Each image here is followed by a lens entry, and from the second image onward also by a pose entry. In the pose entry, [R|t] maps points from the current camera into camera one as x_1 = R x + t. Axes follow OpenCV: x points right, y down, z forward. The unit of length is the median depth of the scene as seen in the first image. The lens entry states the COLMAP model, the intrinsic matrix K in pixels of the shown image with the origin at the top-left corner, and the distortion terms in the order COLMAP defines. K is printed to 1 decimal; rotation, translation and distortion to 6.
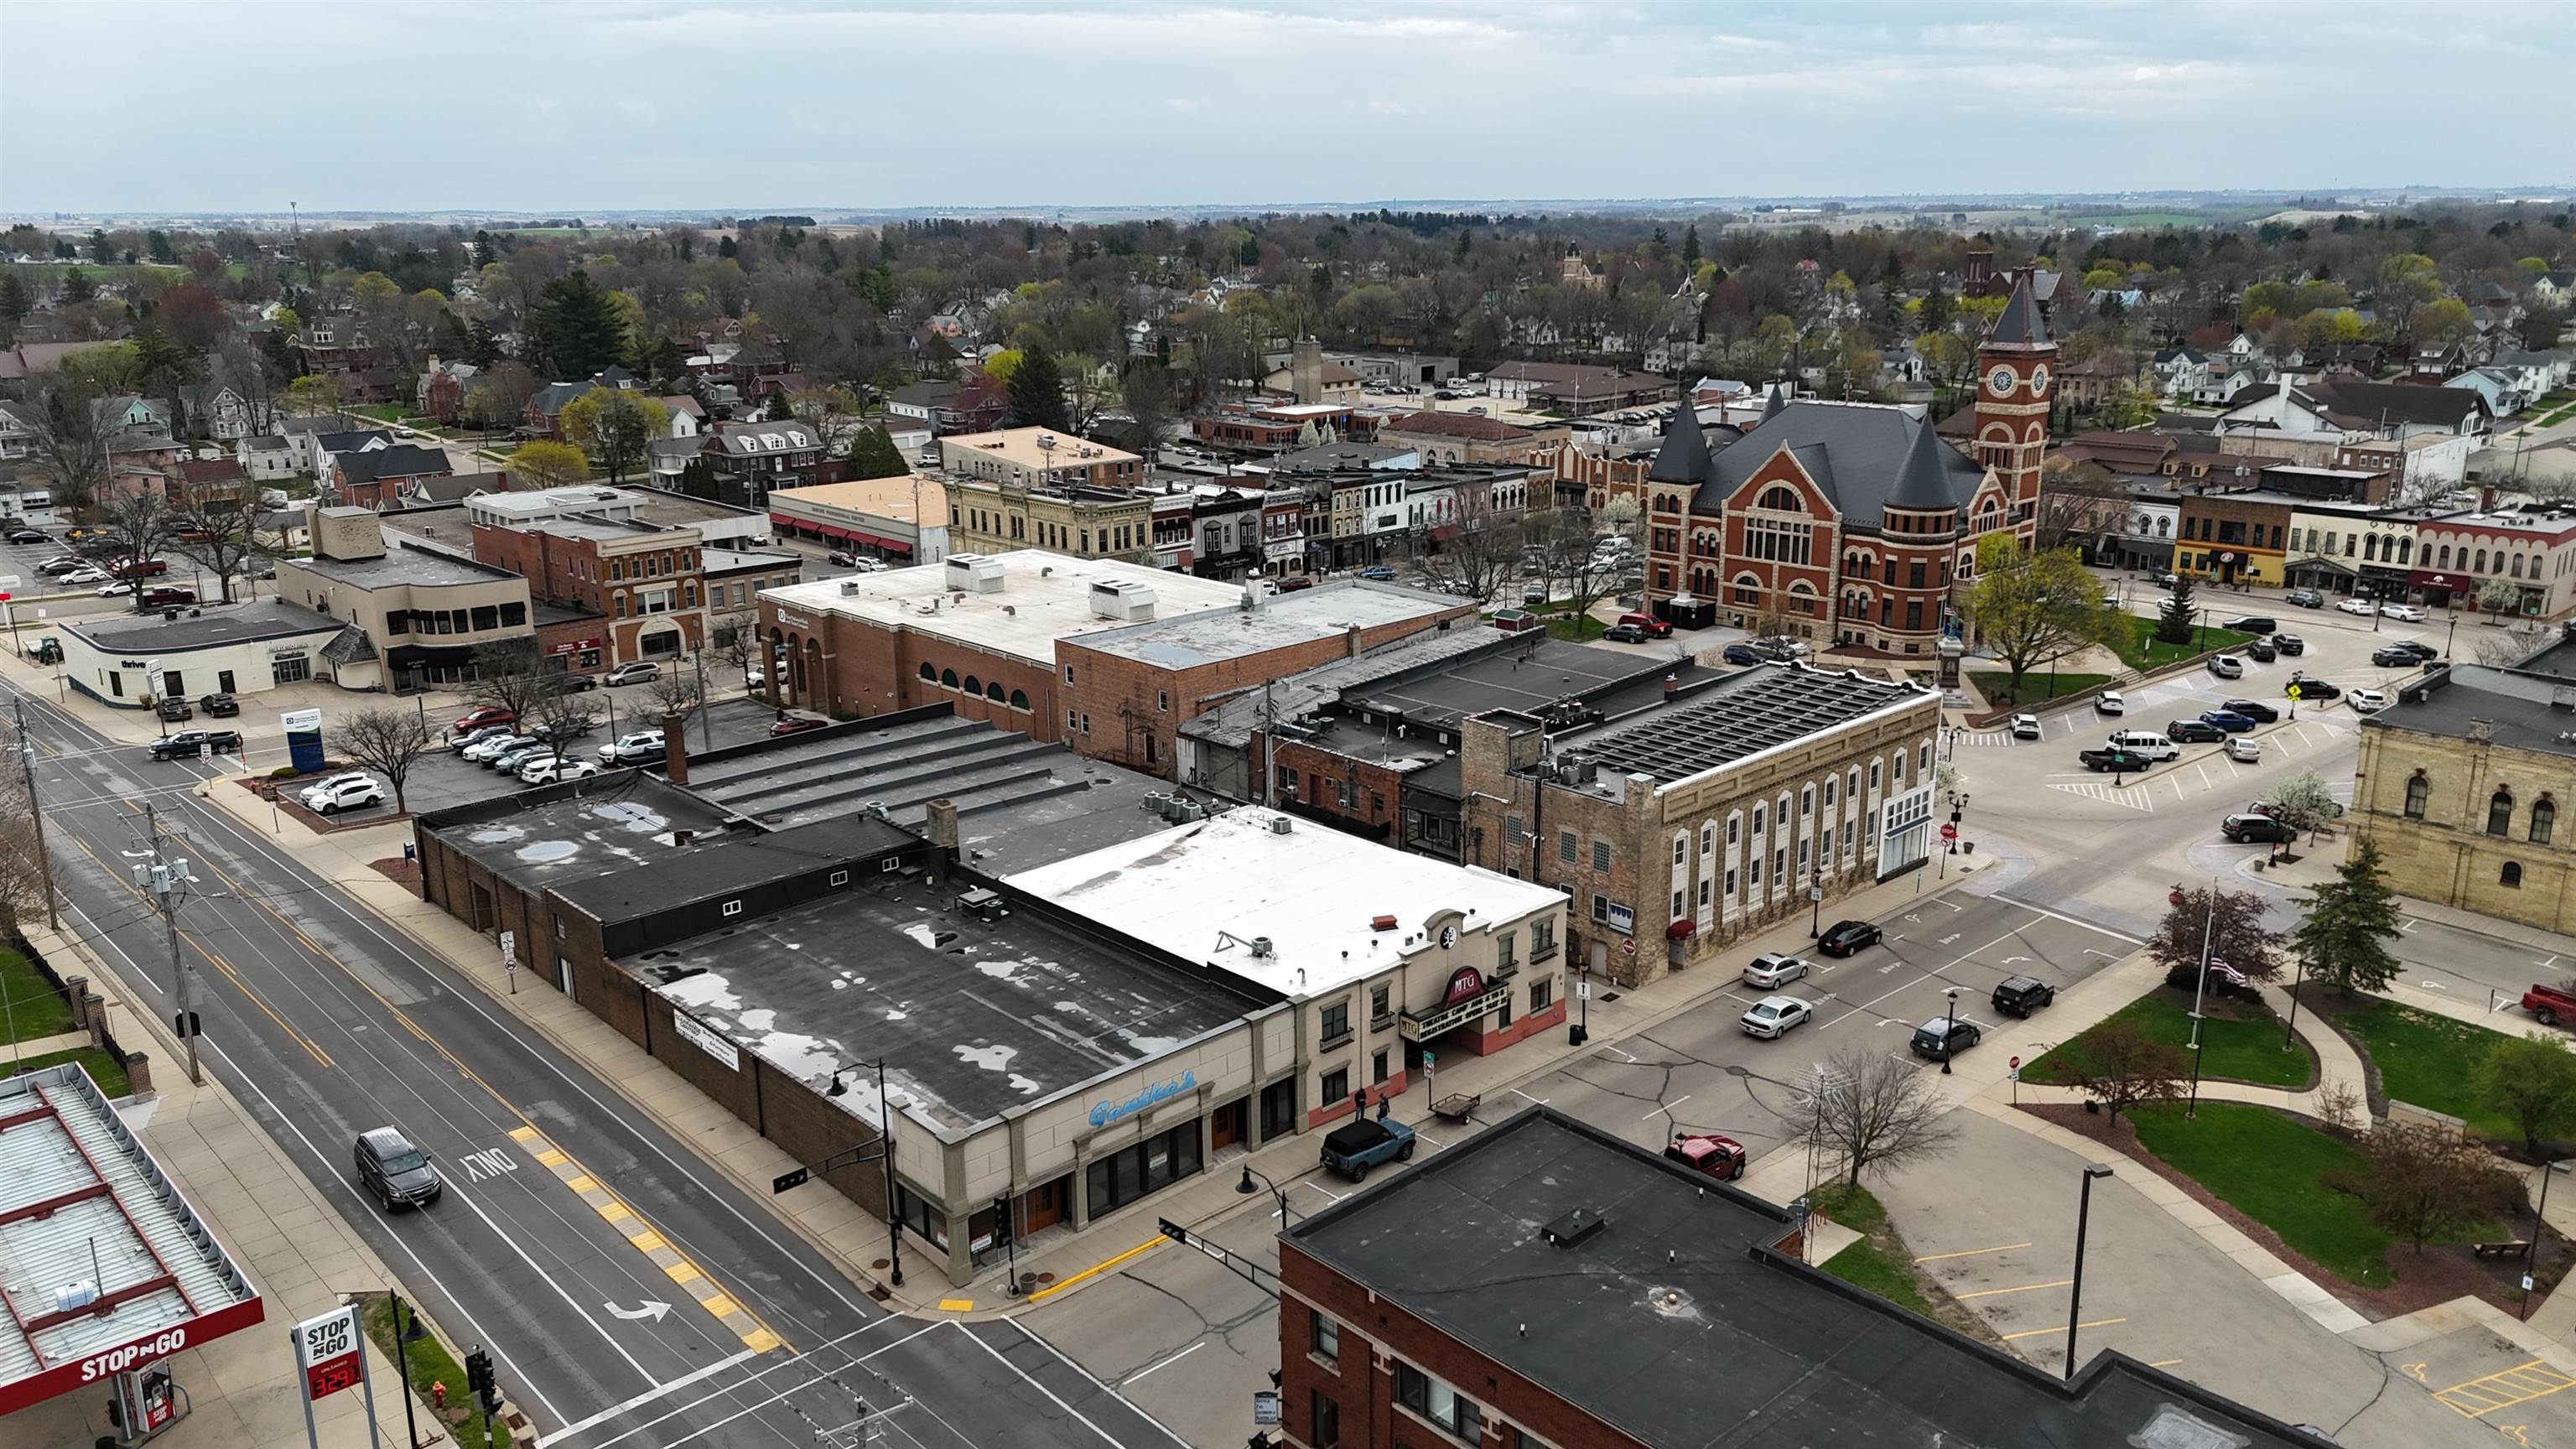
lens RADIAL K [[1894.1, 0, 1286.0], [0, 1894.1, 719.5], [0, 0, 1]] dist [0.064232, -0.044944]
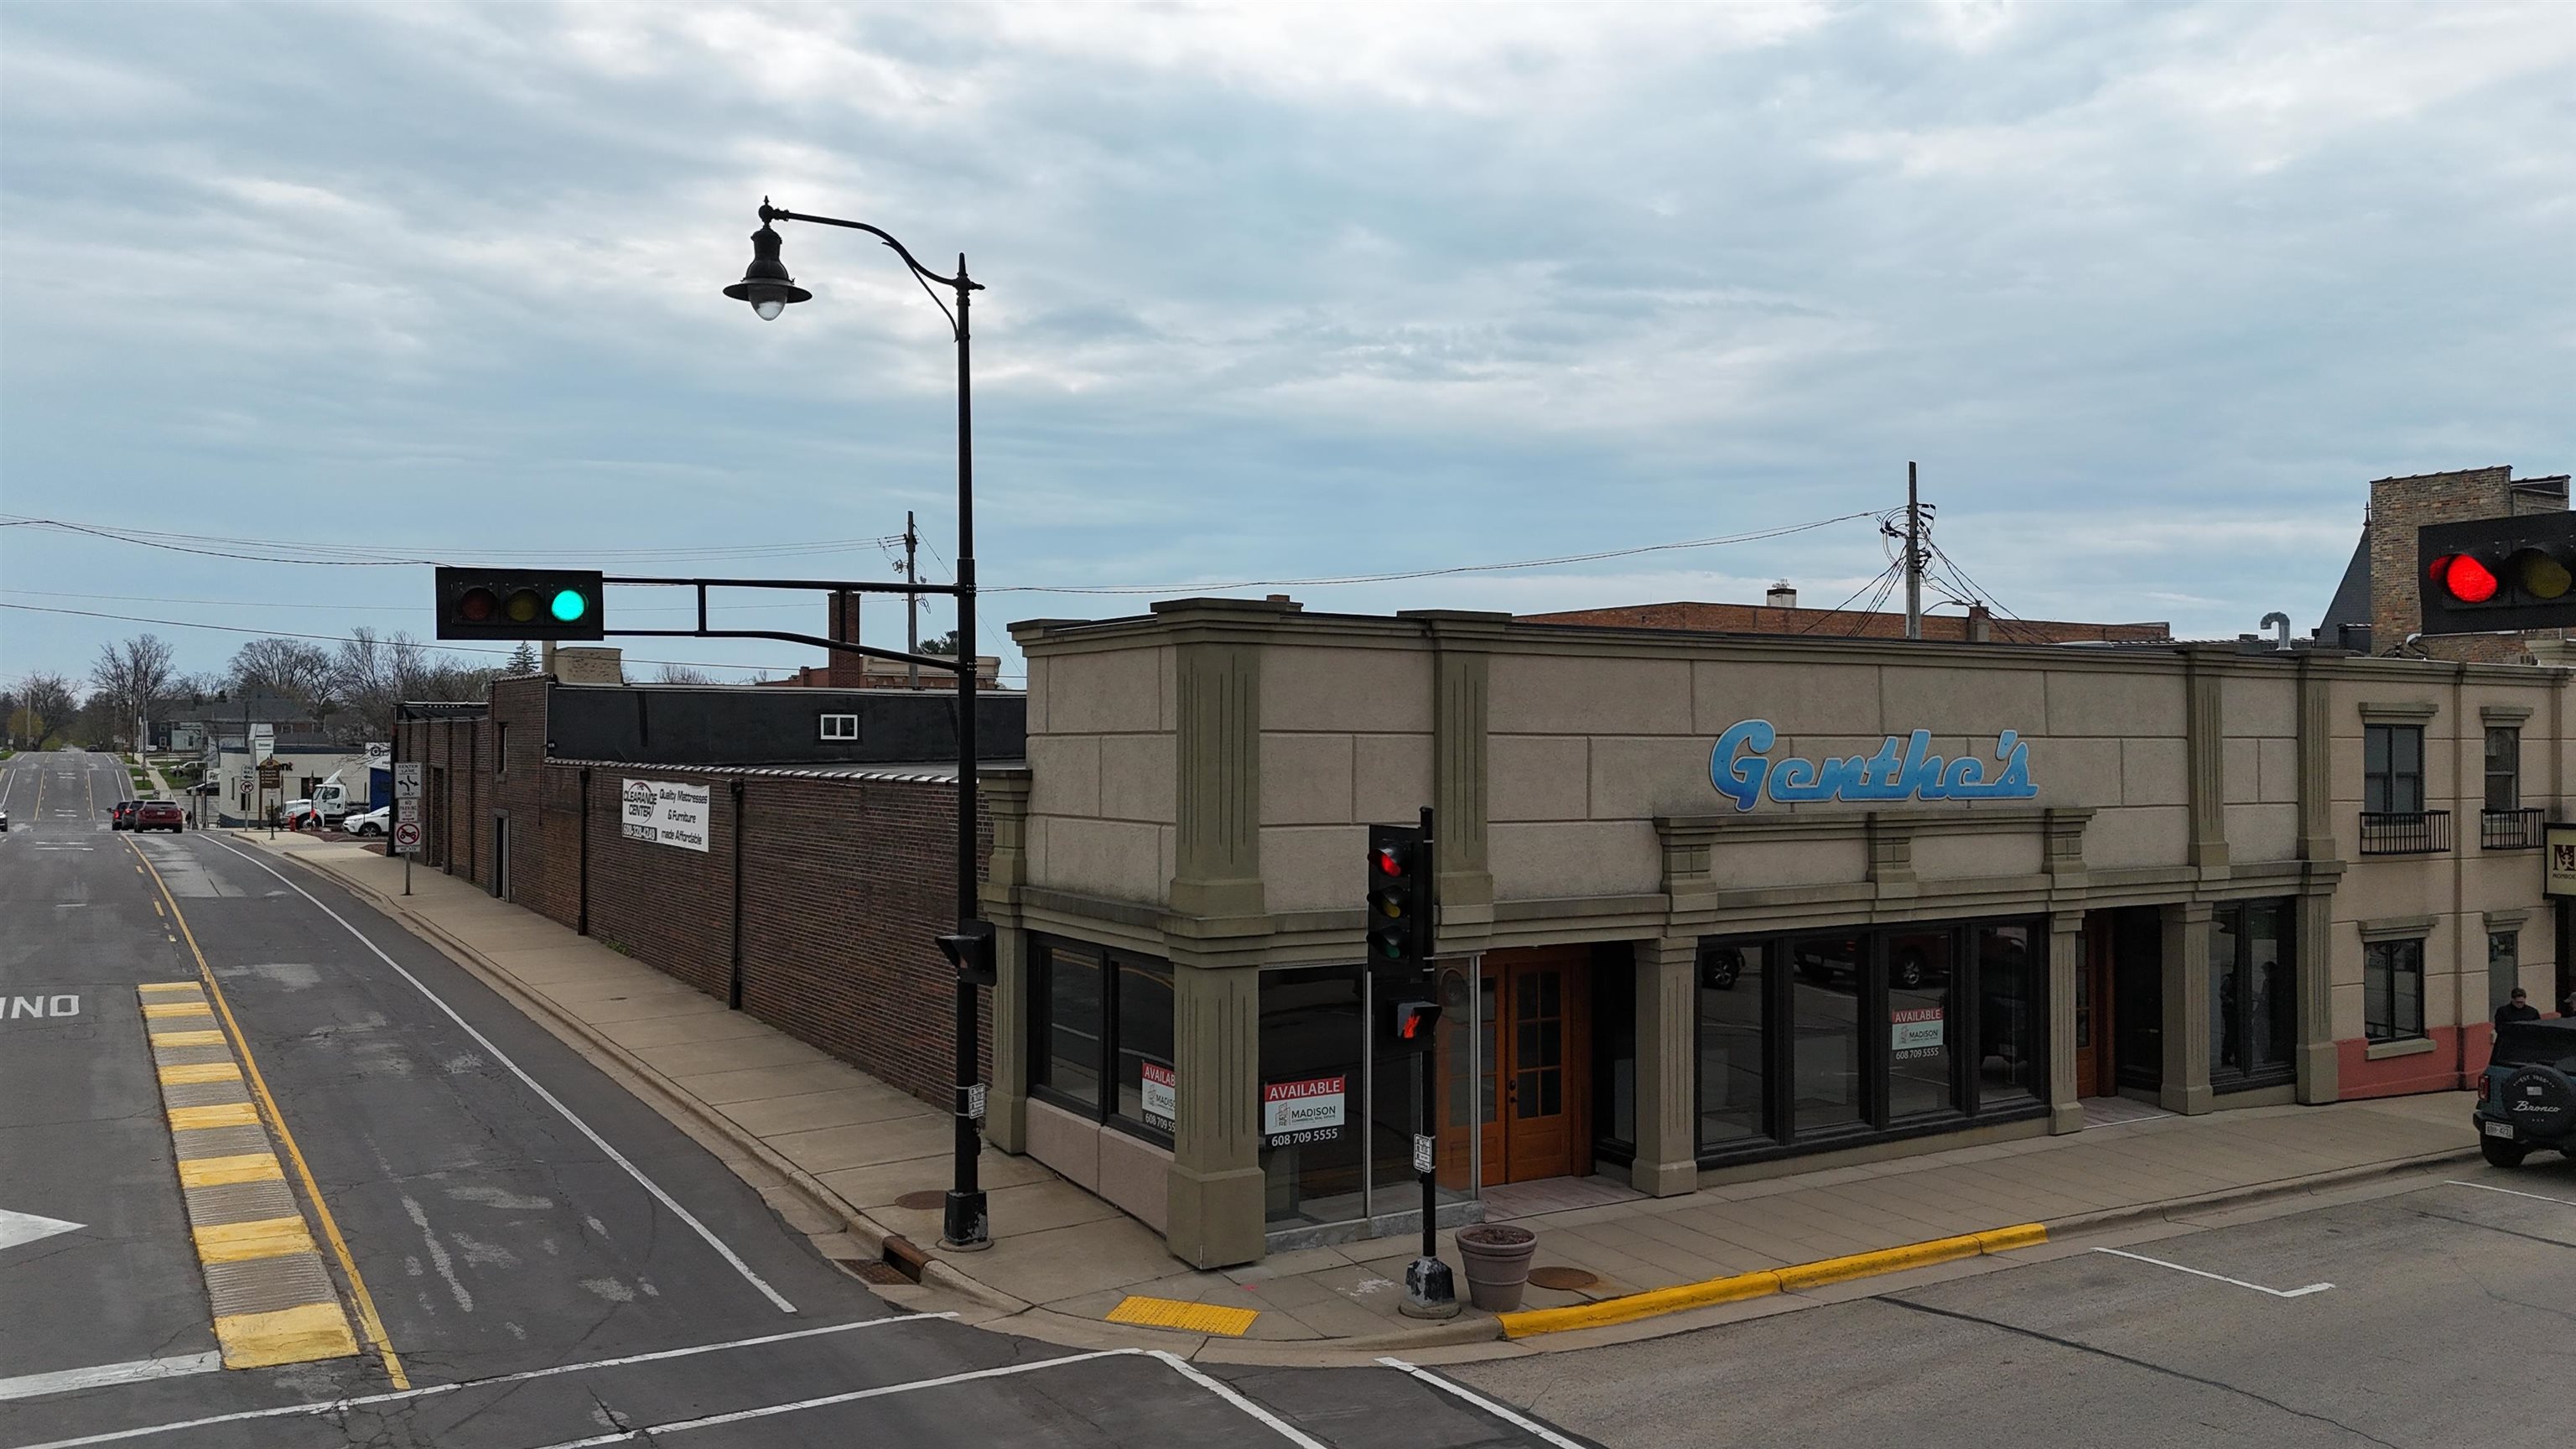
lens RADIAL K [[1894.1, 0, 1278.6], [0, 1894.1, 720.1], [0, 0, 1]] dist [0.064232, -0.044944]
pose [[0.981283, 0.013250, -0.192113, -0.074556], [-0.064478, 0.962654, -0.262946, 0.186842], [0.181454, 0.270411, 0.945490, 0.481410]]
